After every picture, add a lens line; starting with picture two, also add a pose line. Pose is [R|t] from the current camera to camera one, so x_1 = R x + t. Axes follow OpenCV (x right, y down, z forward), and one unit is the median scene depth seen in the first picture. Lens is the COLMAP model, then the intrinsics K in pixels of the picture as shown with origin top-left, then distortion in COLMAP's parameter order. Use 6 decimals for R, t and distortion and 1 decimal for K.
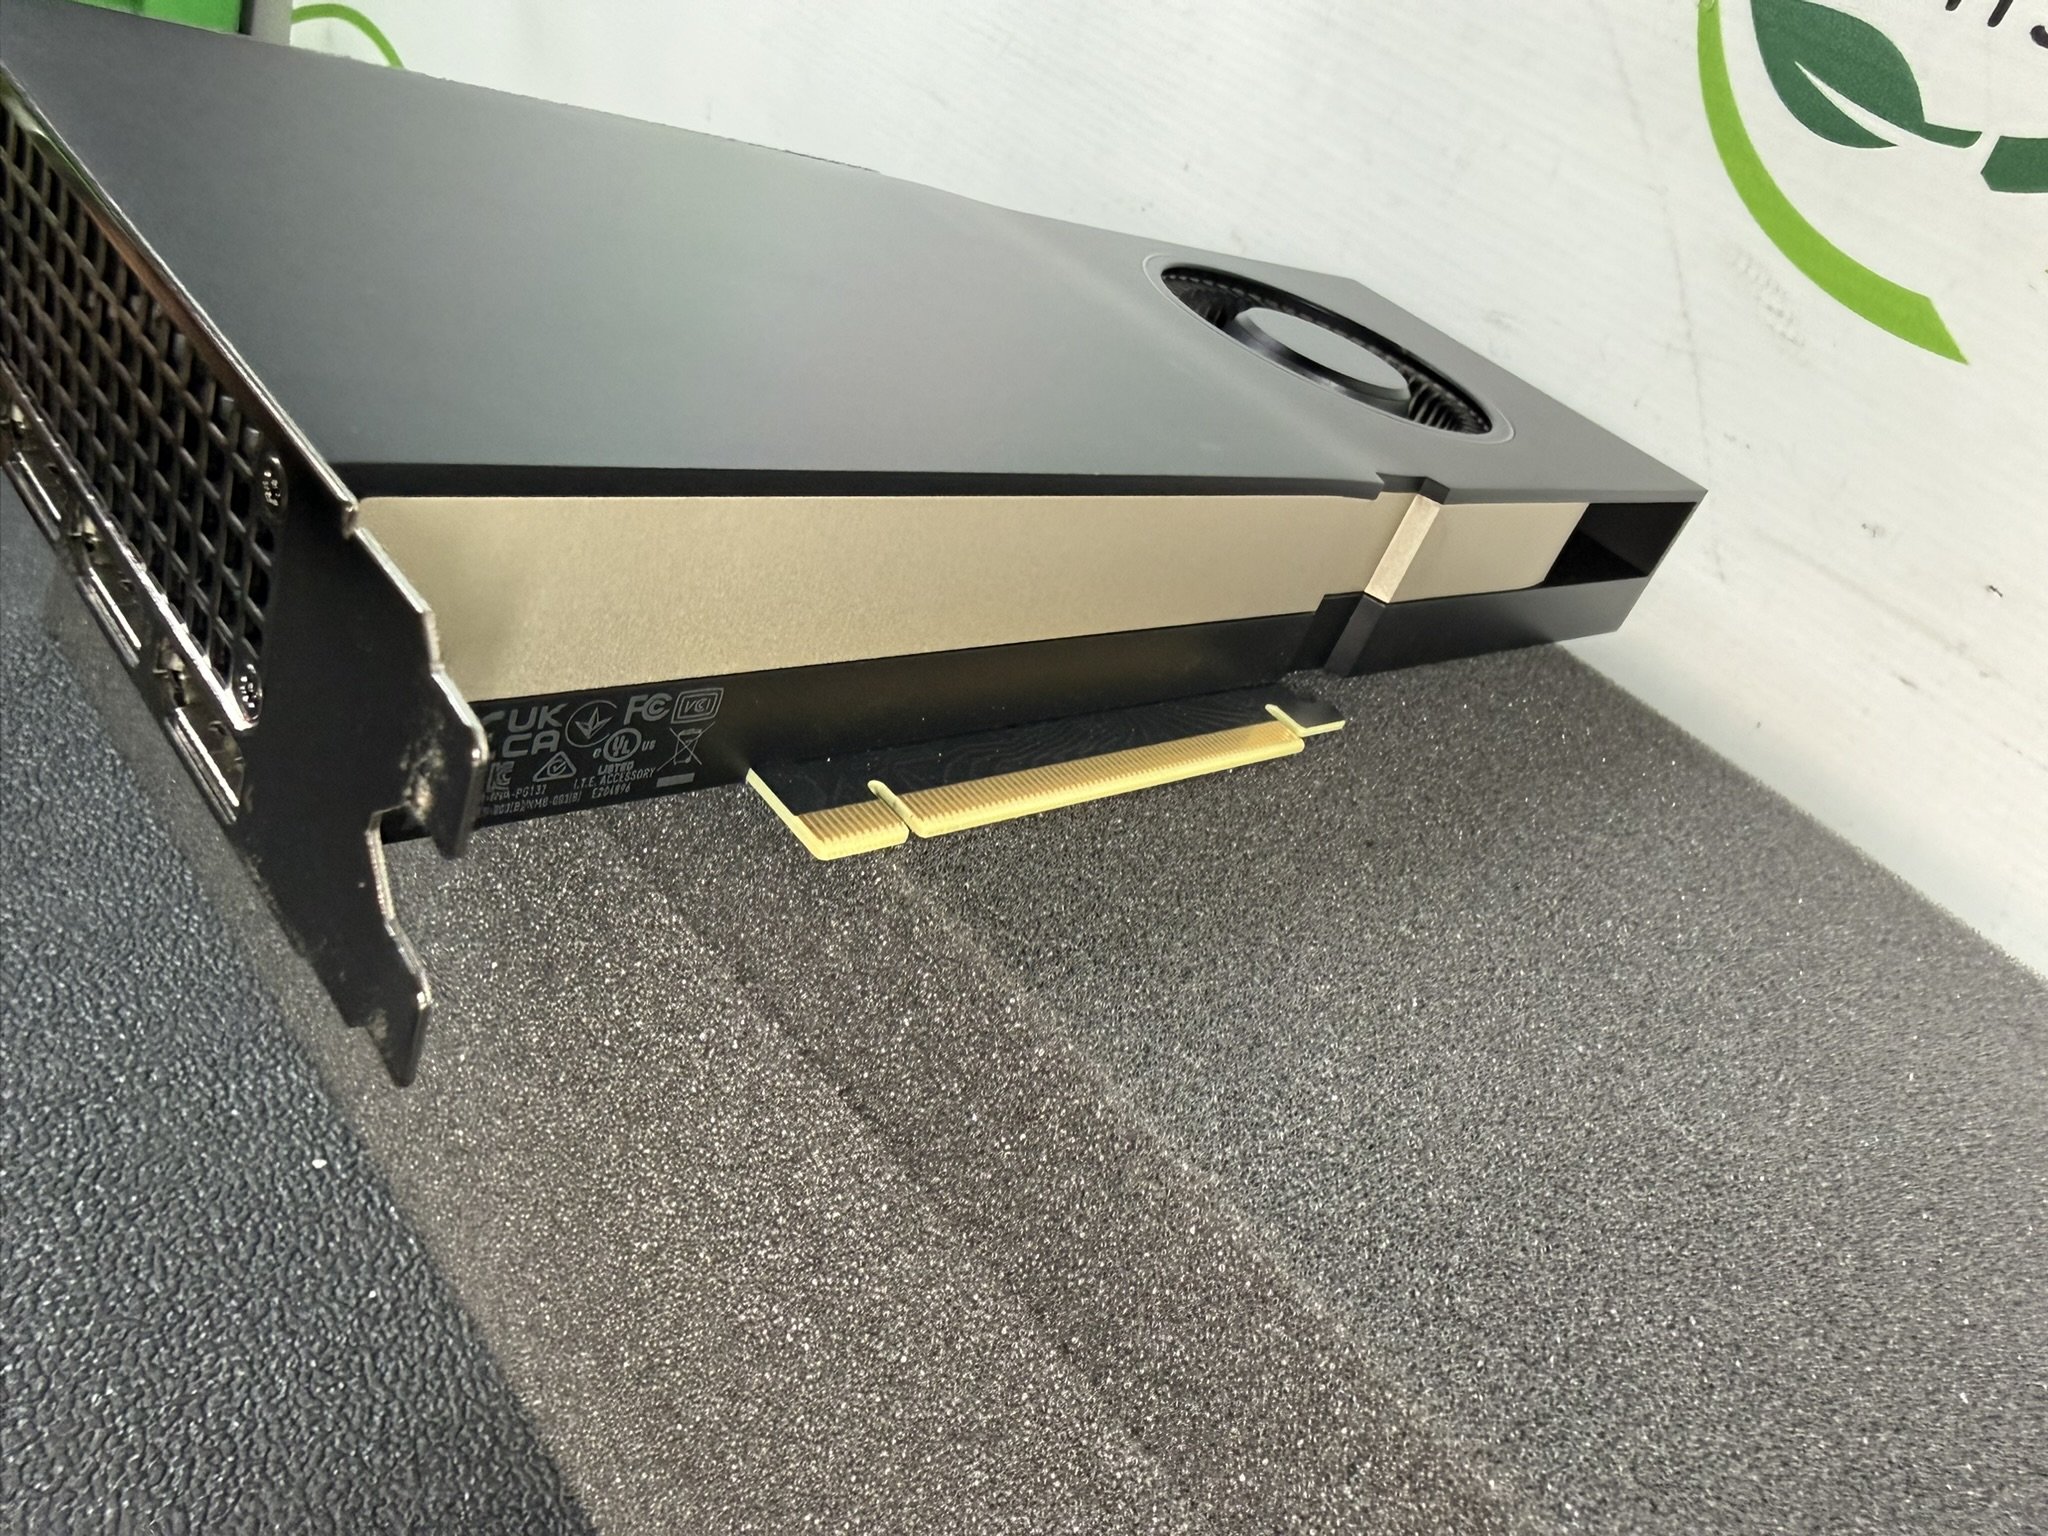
lens RADIAL K [[1490.0, 0, 1024.0], [0, 1490.0, 768.0], [0, 0, 1]] dist [-0.009617, -0.004967]
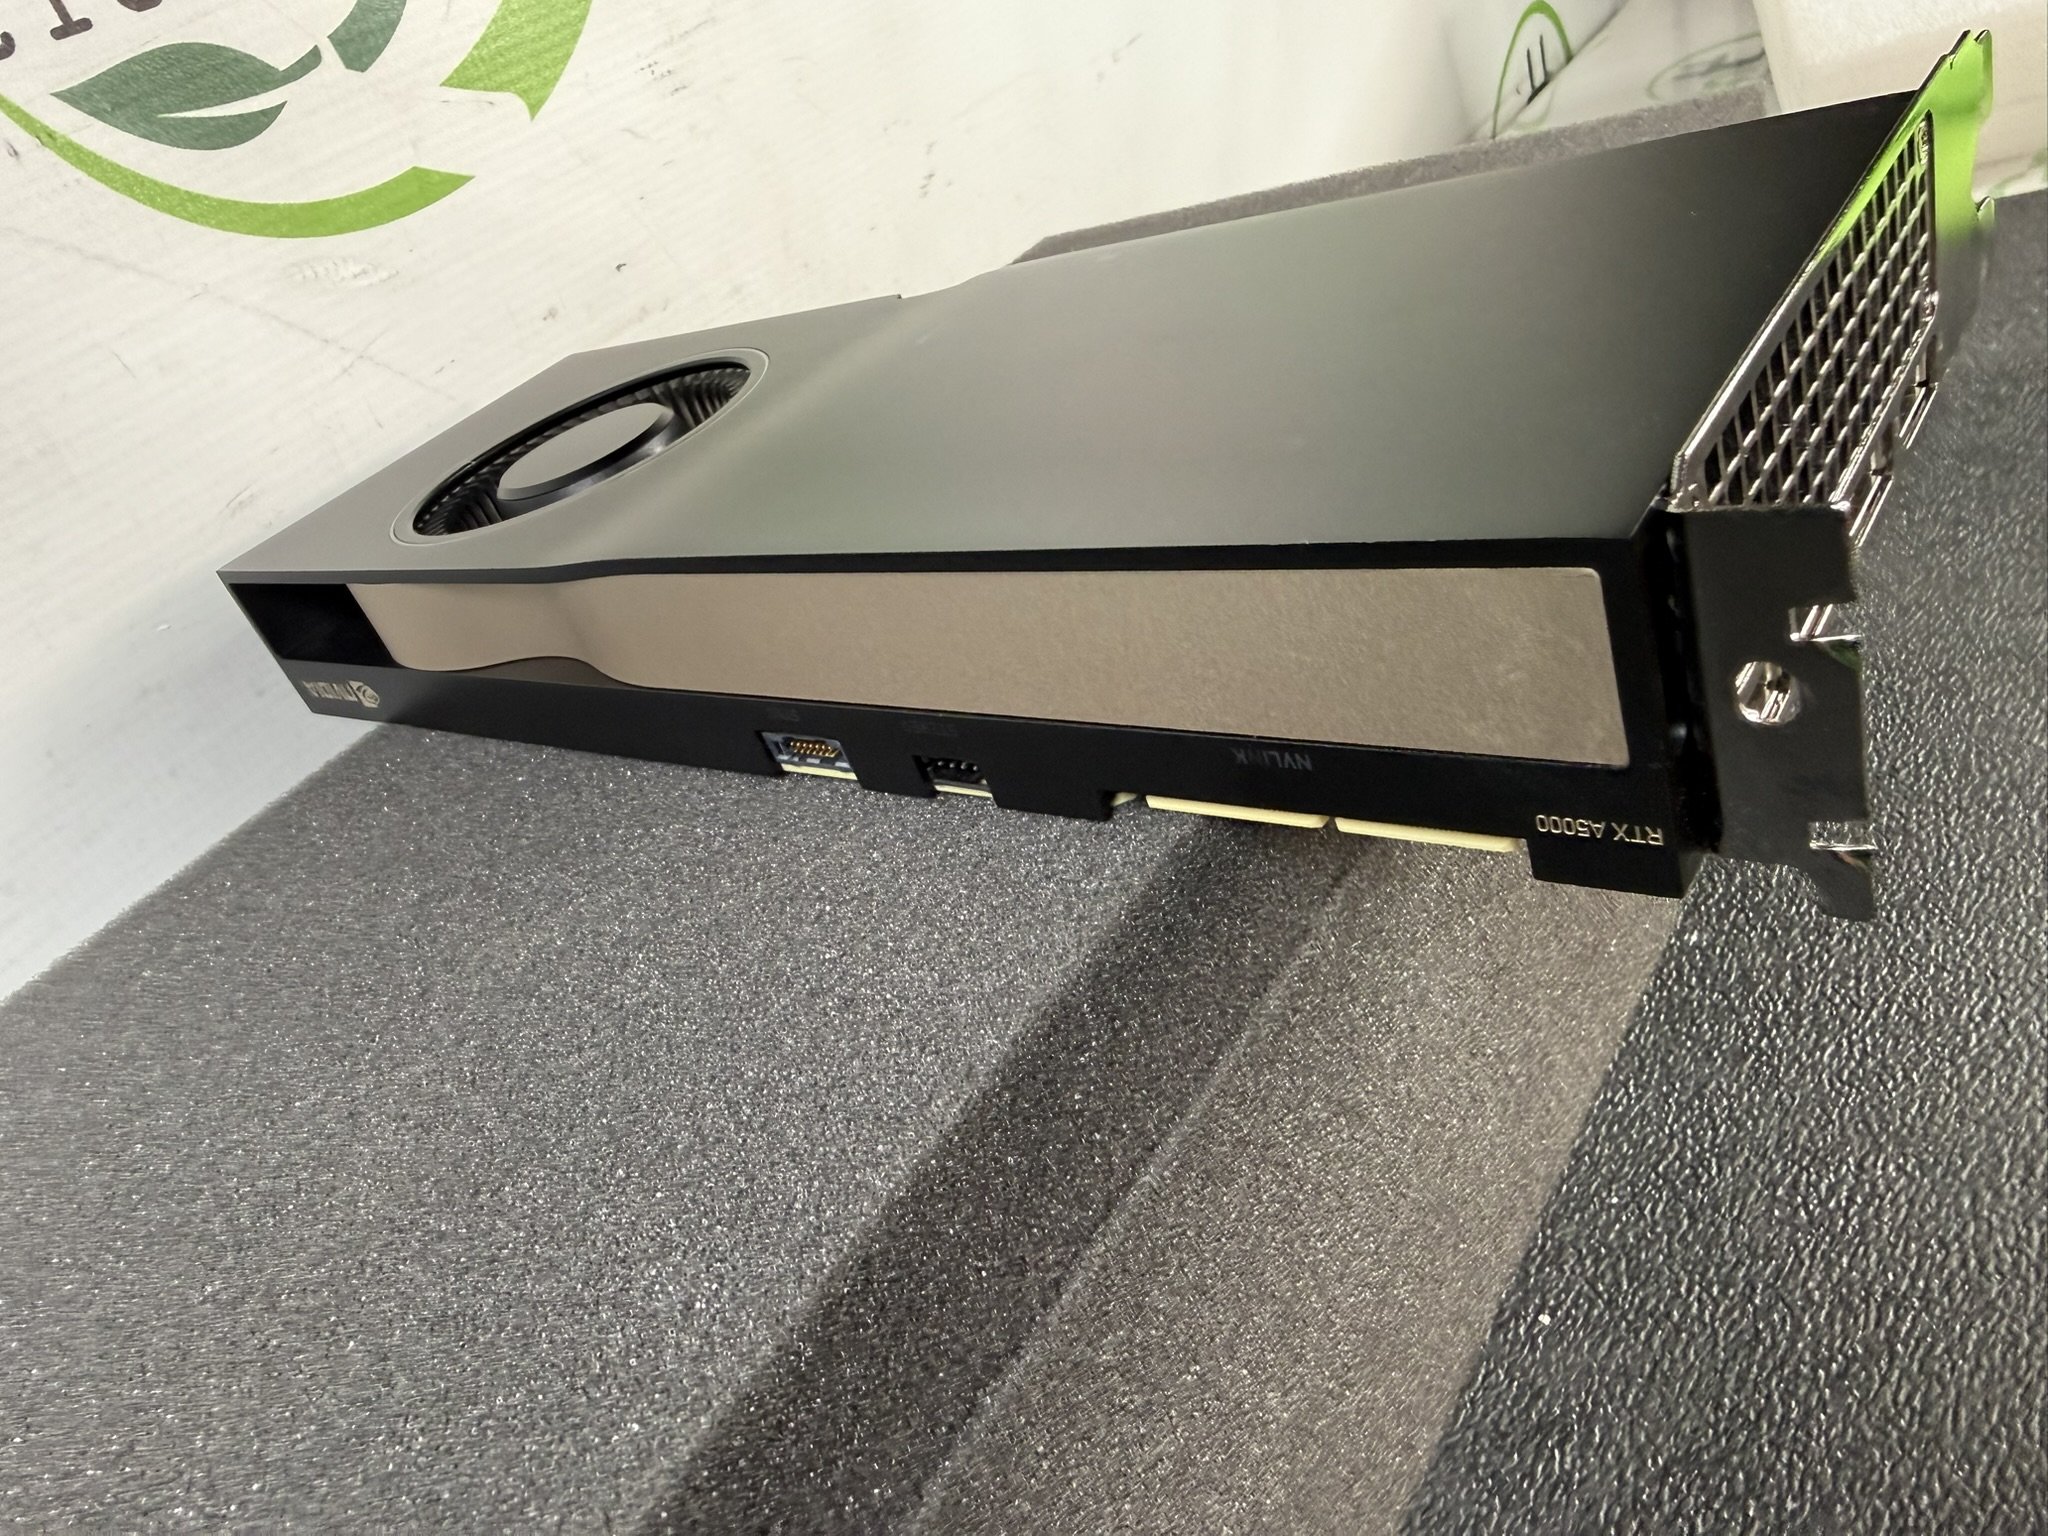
lens RADIAL K [[1480.9, 0, 1024.0], [0, 1480.9, 768.0], [0, 0, 1]] dist [0.007188, -0.000291]
pose [[-0.276013, -0.740025, 0.613335, -0.601868], [0.712161, 0.271083, 0.647565, -0.614886], [-0.645479, 0.615530, 0.452194, 0.458967]]
